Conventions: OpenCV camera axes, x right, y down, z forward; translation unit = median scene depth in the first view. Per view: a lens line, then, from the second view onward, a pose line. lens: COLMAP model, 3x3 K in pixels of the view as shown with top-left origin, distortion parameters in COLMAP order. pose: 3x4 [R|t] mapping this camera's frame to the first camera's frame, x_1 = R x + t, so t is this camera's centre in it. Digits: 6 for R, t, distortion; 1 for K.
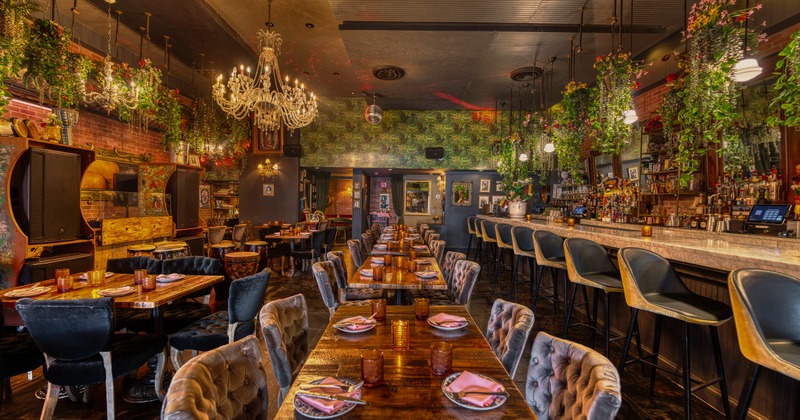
lens RADIAL K [[325.6, 0, 397.3], [0, 325.6, 209.8], [0, 0, 1]] dist [-0.001648, -0.000453]
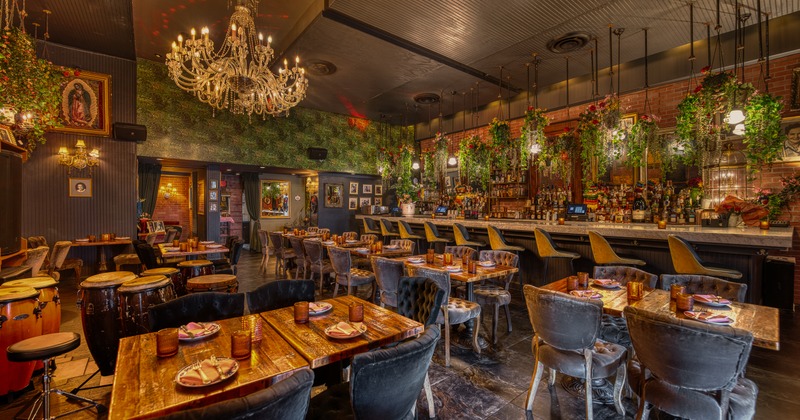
lens RADIAL K [[325.6, 0, 397.3], [0, 325.6, 209.8], [0, 0, 1]] dist [-0.001648, -0.000453]
pose [[0.771881, -0.020893, 0.635423, -0.320086], [0.021181, 0.999750, 0.007143, -0.007868], [-0.635414, 0.007945, 0.772131, 0.091988]]
